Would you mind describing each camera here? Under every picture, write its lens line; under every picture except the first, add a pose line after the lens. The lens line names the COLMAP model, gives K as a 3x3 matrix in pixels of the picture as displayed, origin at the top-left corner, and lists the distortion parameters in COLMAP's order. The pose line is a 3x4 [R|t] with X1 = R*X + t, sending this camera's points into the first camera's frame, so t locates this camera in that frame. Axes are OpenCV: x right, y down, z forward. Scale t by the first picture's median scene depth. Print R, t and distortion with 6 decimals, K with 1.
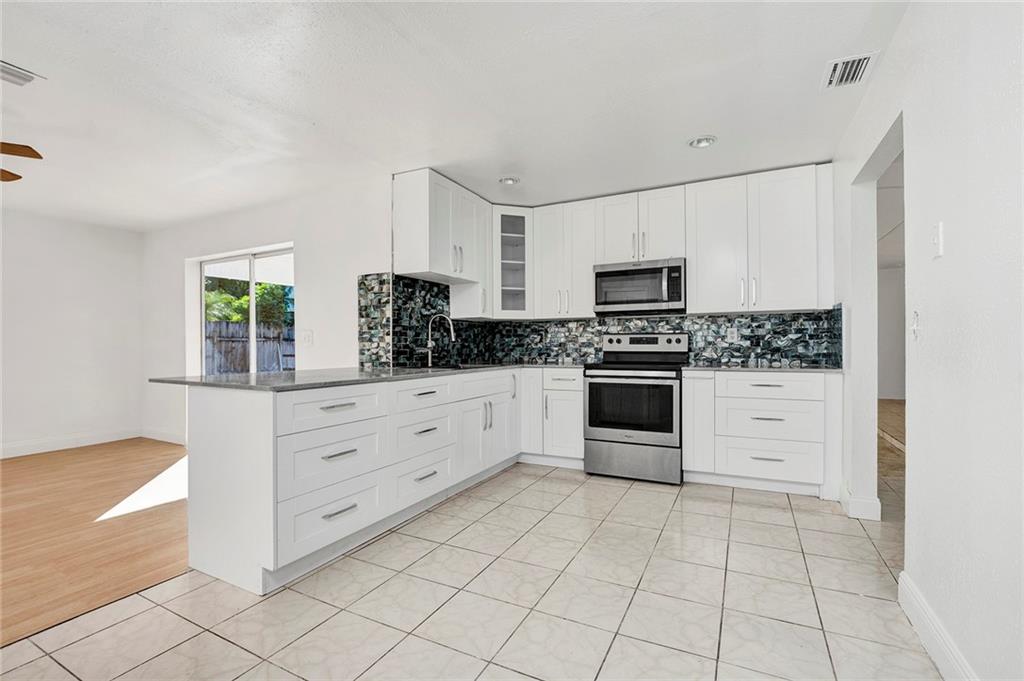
lens RADIAL K [[460.8, 0, 506.6], [0, 460.8, 343.0], [0, 0, 1]] dist [-0.018355, -0.000337]
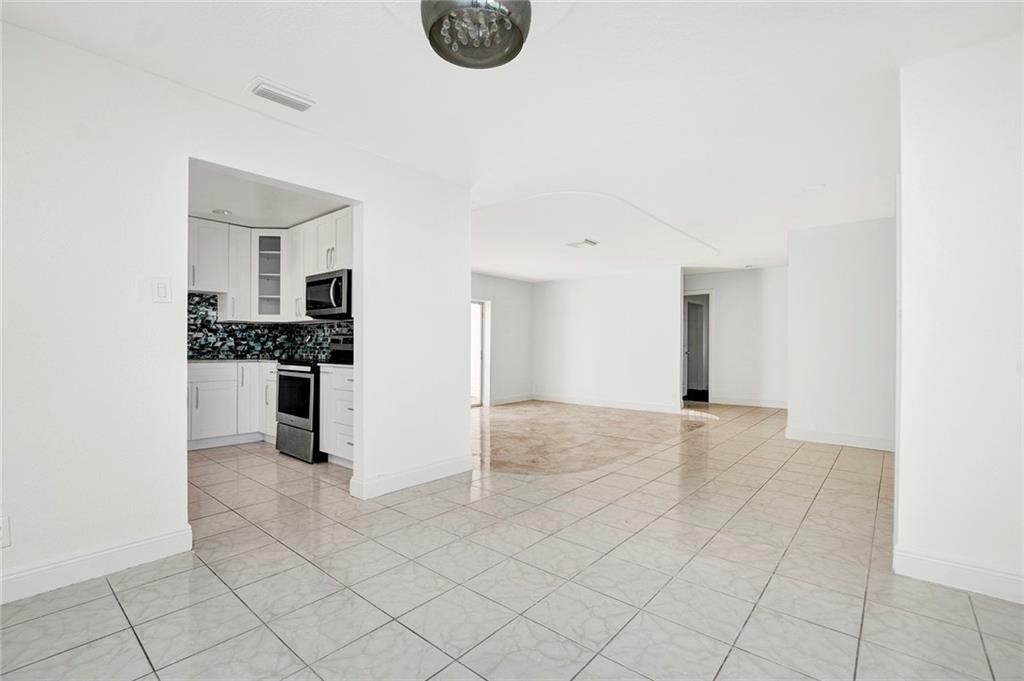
lens RADIAL K [[460.8, 0, 506.6], [0, 460.8, 343.0], [0, 0, 1]] dist [-0.018355, -0.000337]
pose [[0.973982, 0.009686, -0.226418, 0.986736], [-0.010277, 0.999946, -0.001433, -0.001732], [0.226392, 0.003722, 0.974029, -0.030755]]
